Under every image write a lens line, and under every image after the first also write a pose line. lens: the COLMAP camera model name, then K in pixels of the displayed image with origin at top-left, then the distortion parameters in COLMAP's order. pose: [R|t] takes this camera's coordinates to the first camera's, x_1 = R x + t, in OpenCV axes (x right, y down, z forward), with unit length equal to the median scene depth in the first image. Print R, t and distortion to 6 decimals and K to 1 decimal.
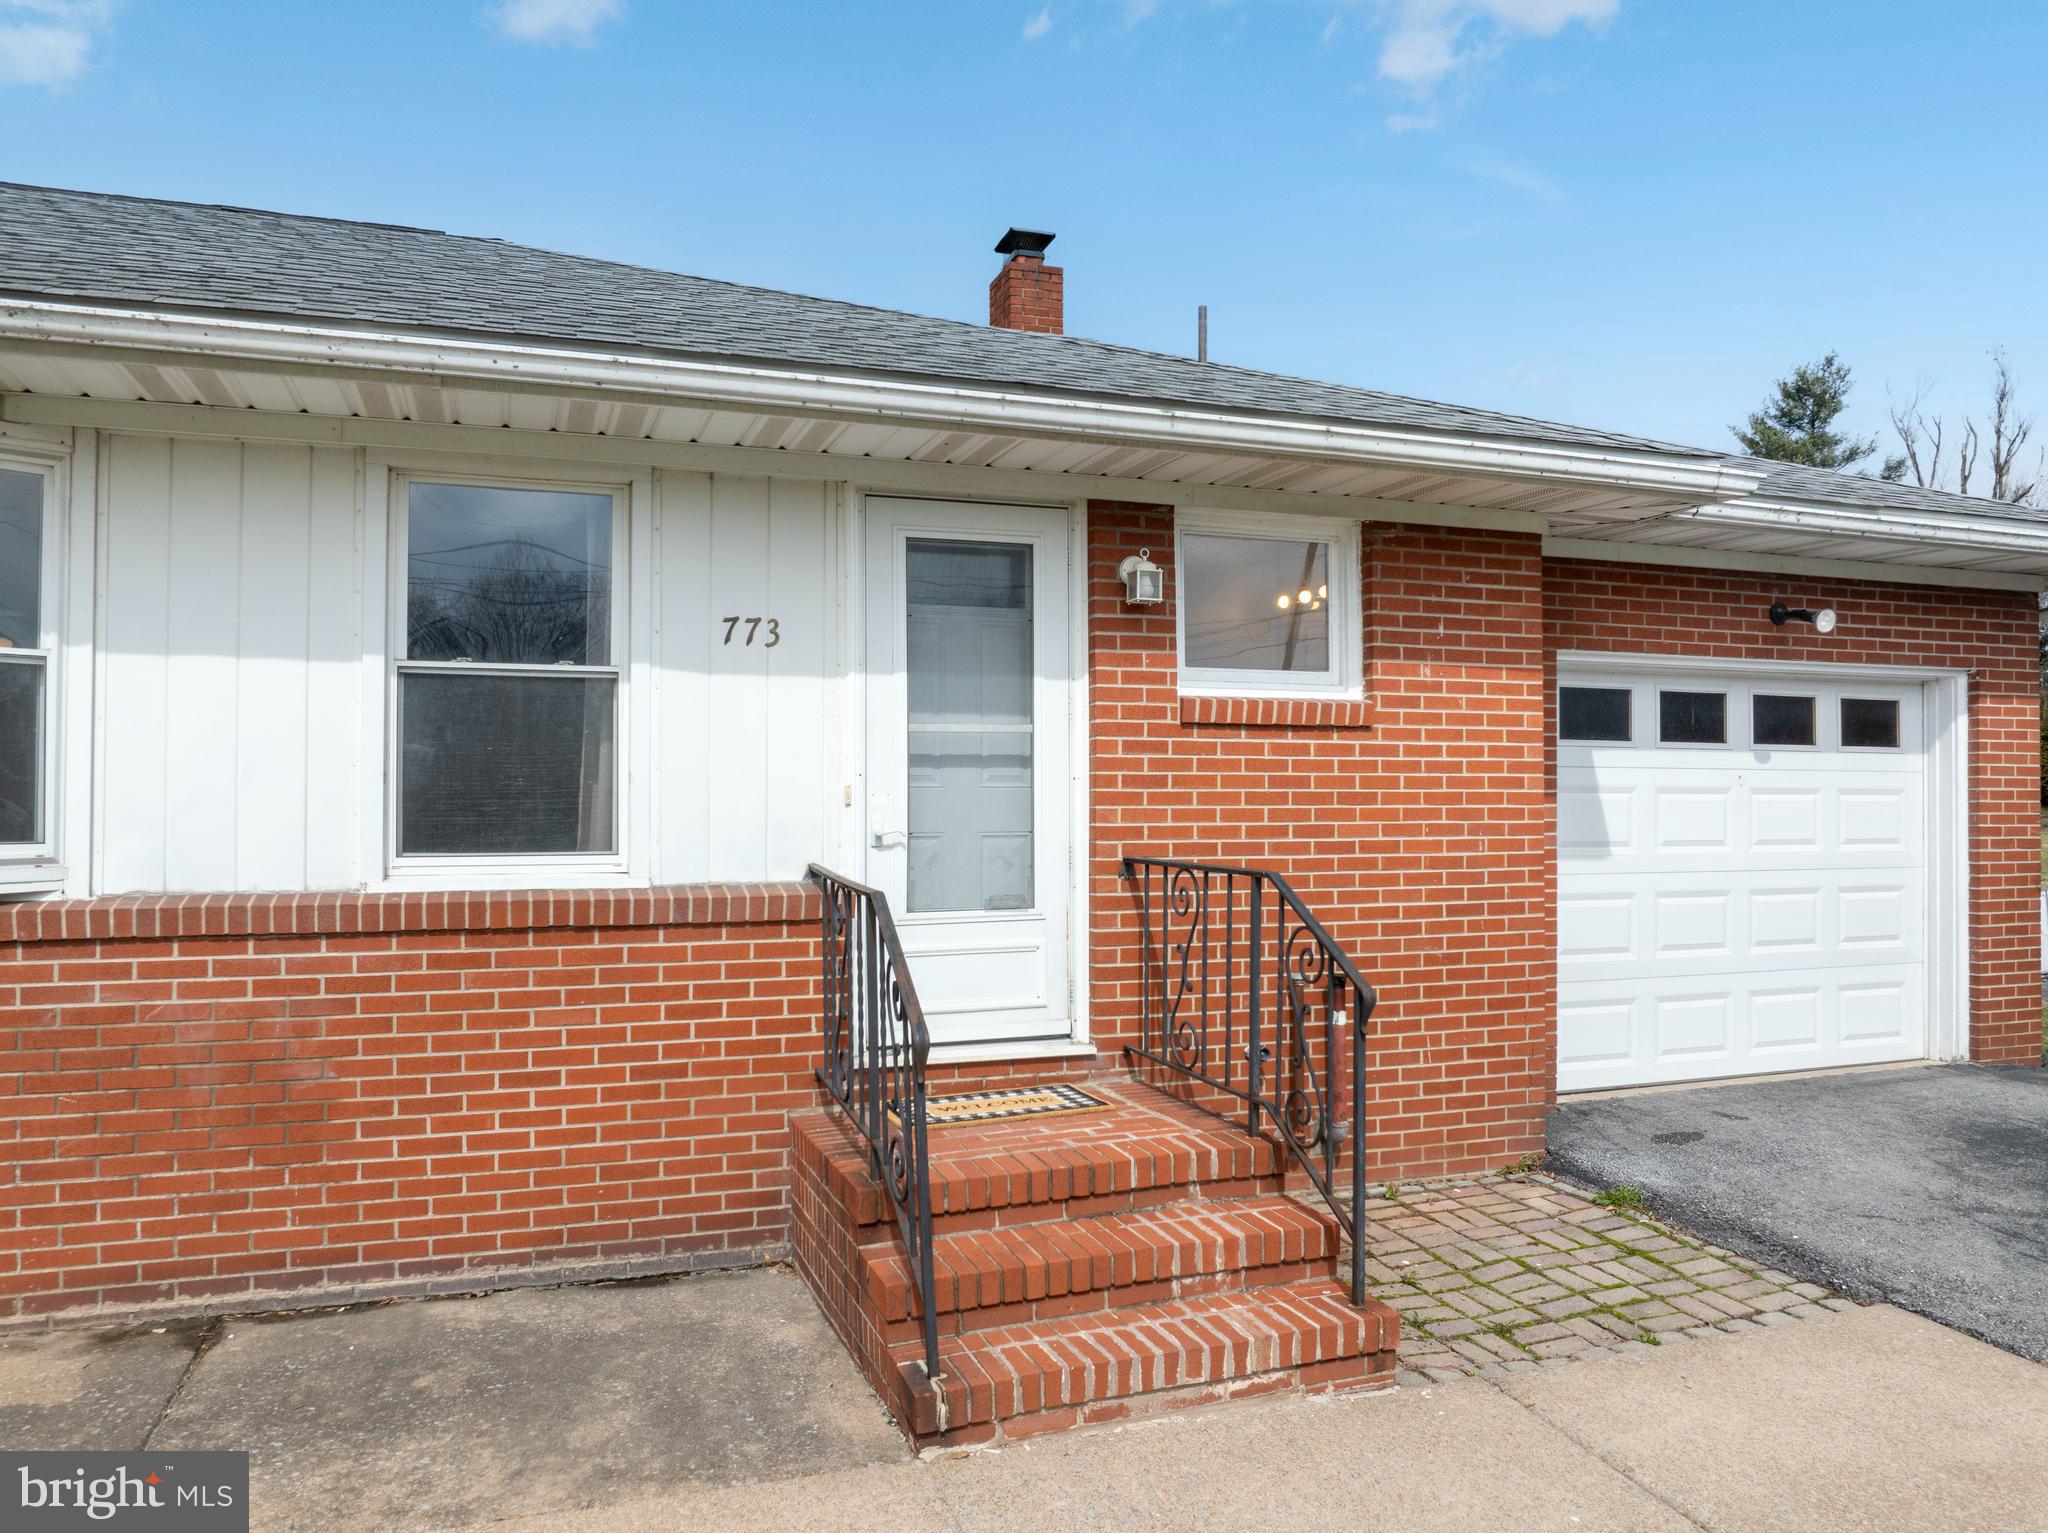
lens RADIAL K [[1432.6, 0, 1025.8], [0, 1432.6, 769.1], [0, 0, 1]] dist [-0.033972, 0.004192]
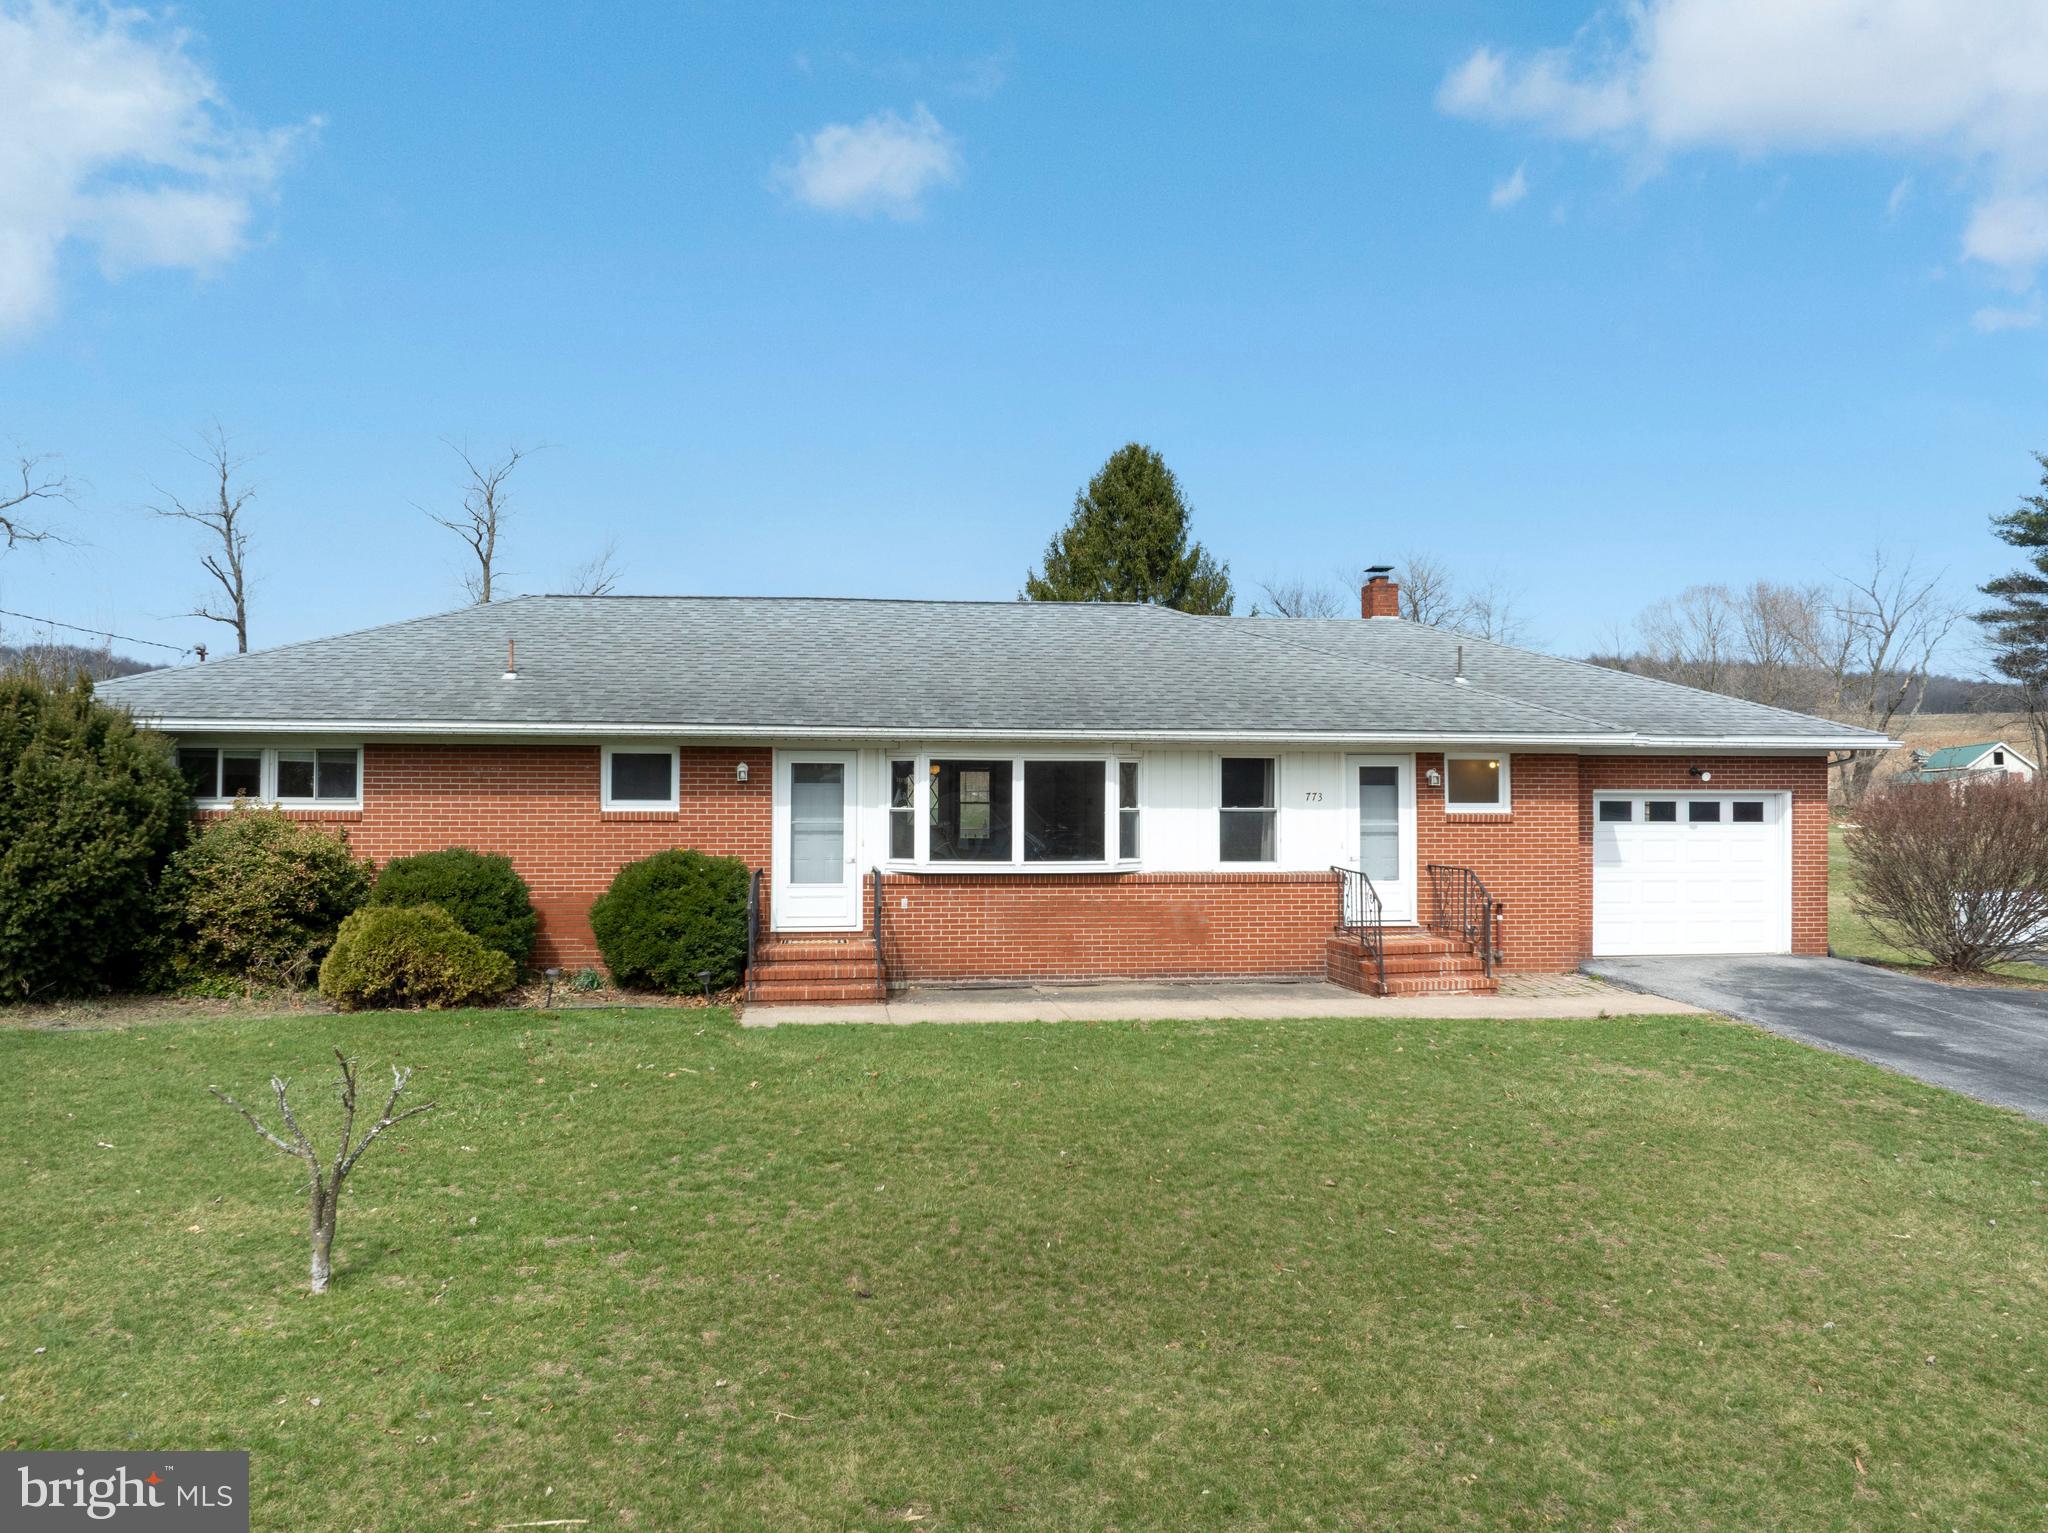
lens RADIAL K [[1432.6, 0, 1025.8], [0, 1432.6, 769.1], [0, 0, 1]] dist [-0.033972, 0.004192]
pose [[0.978466, -0.001432, -0.206403, -0.155690], [0.001084, 0.999998, -0.001799, -0.150899], [0.206405, 0.001537, 0.978465, -2.376023]]
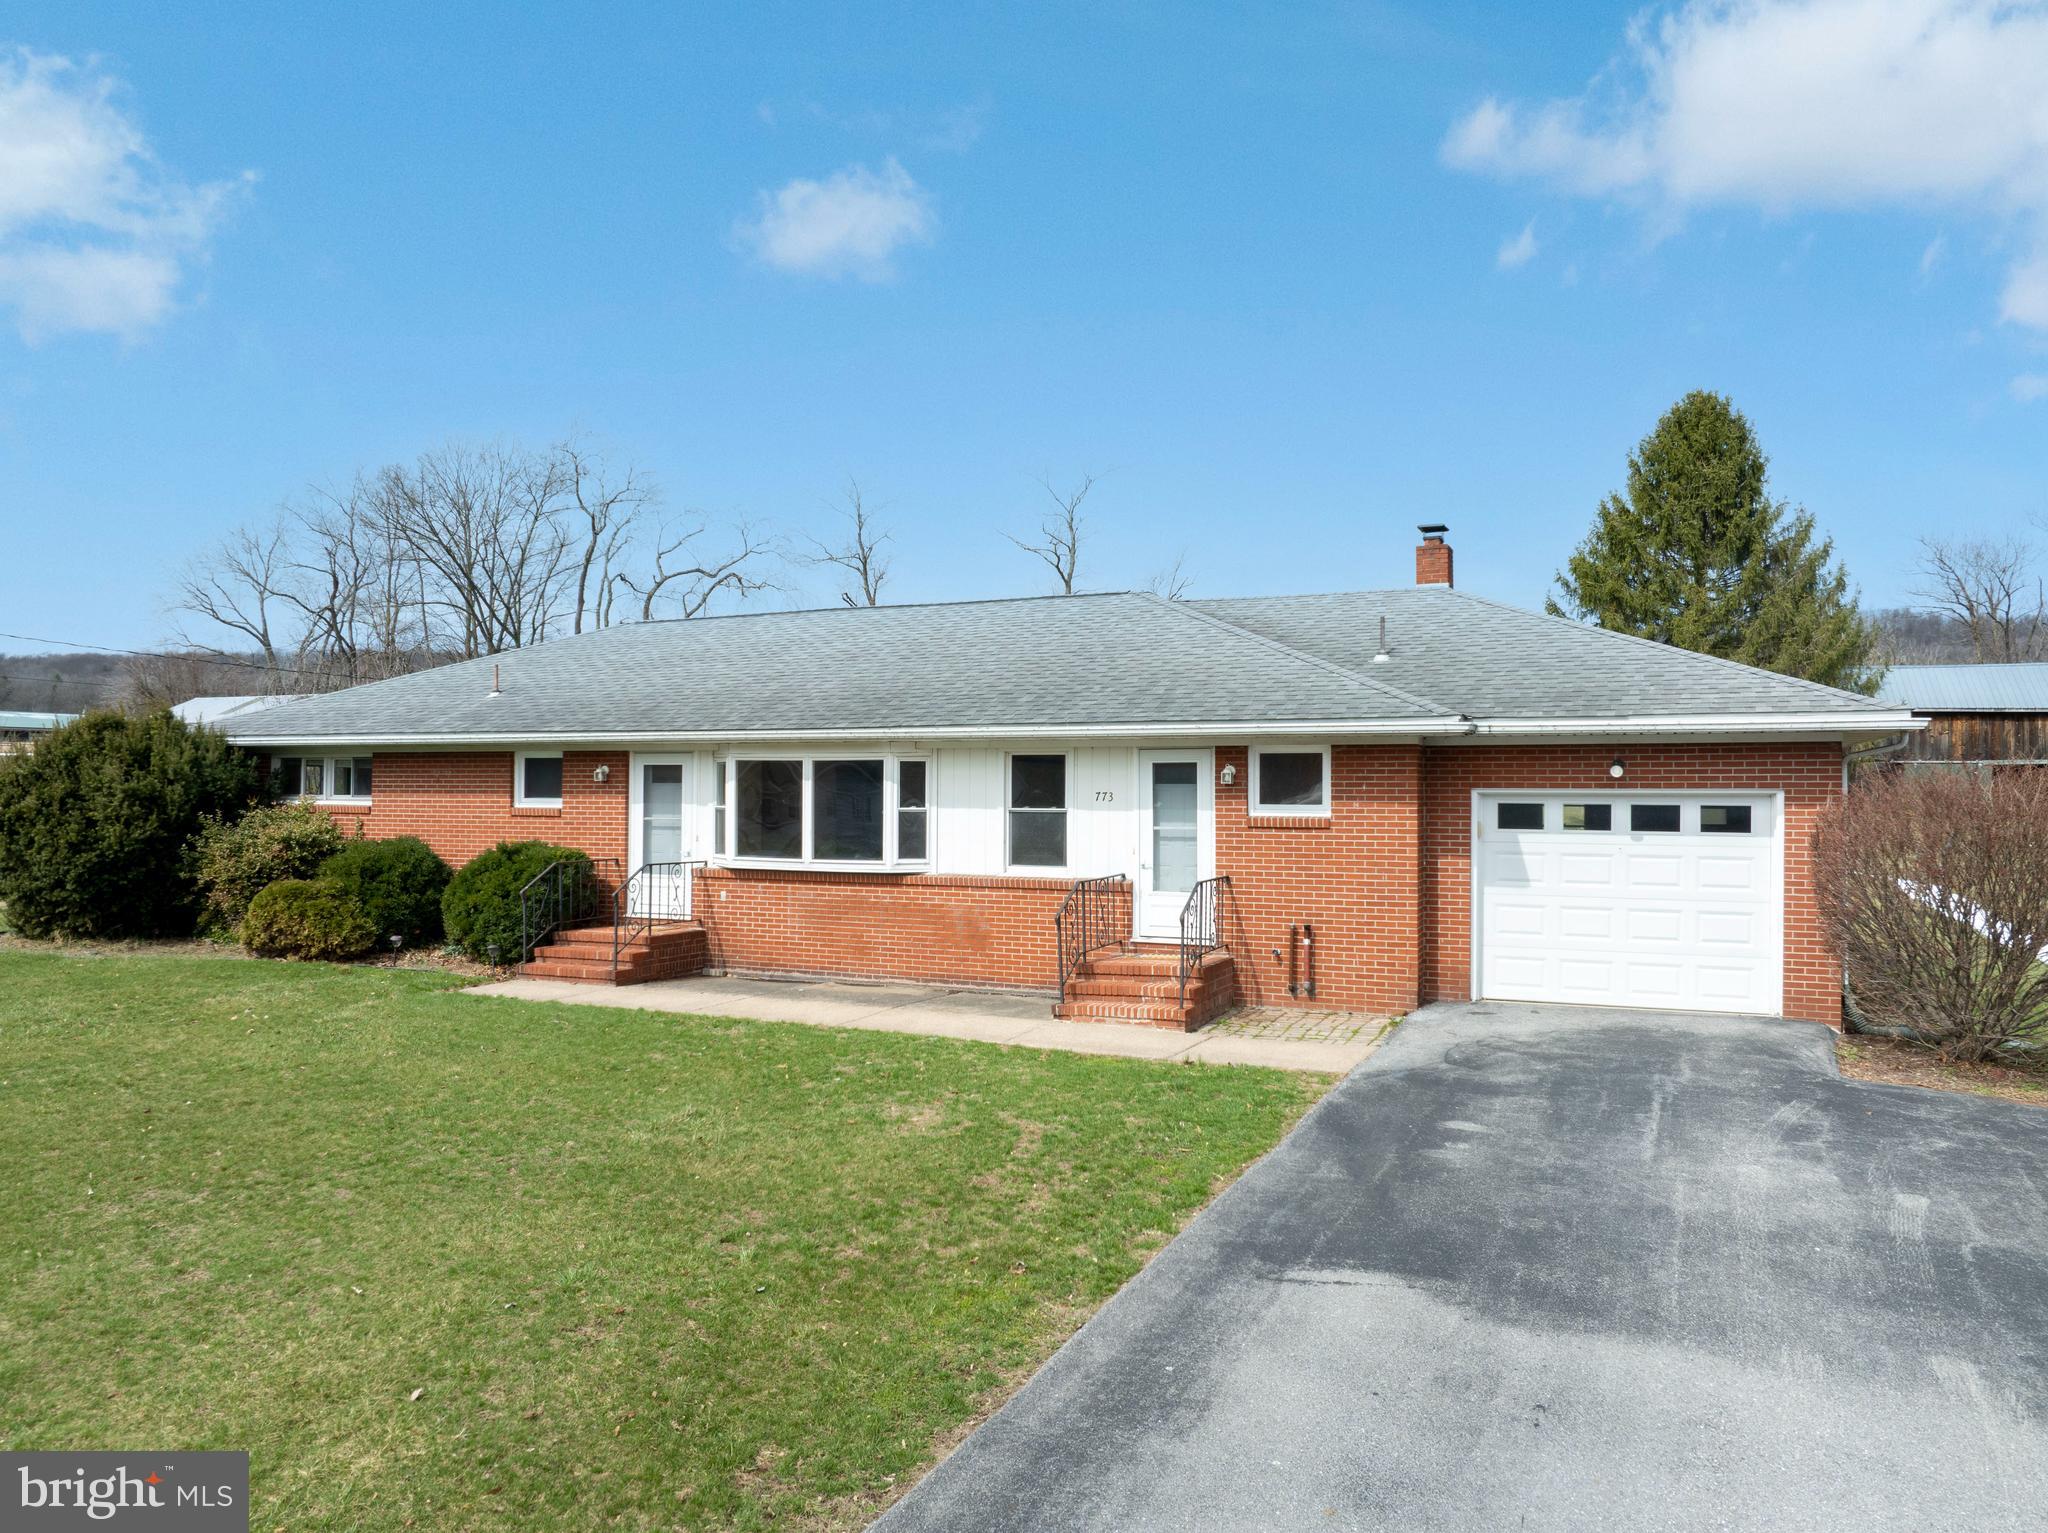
lens RADIAL K [[1432.6, 0, 1025.8], [0, 1432.6, 769.1], [0, 0, 1]] dist [-0.033972, 0.004192]
pose [[0.727066, -0.008535, -0.686515, 1.736124], [0.007400, 0.999962, -0.004595, -0.137593], [0.686528, -0.001740, 0.727101, -1.306458]]
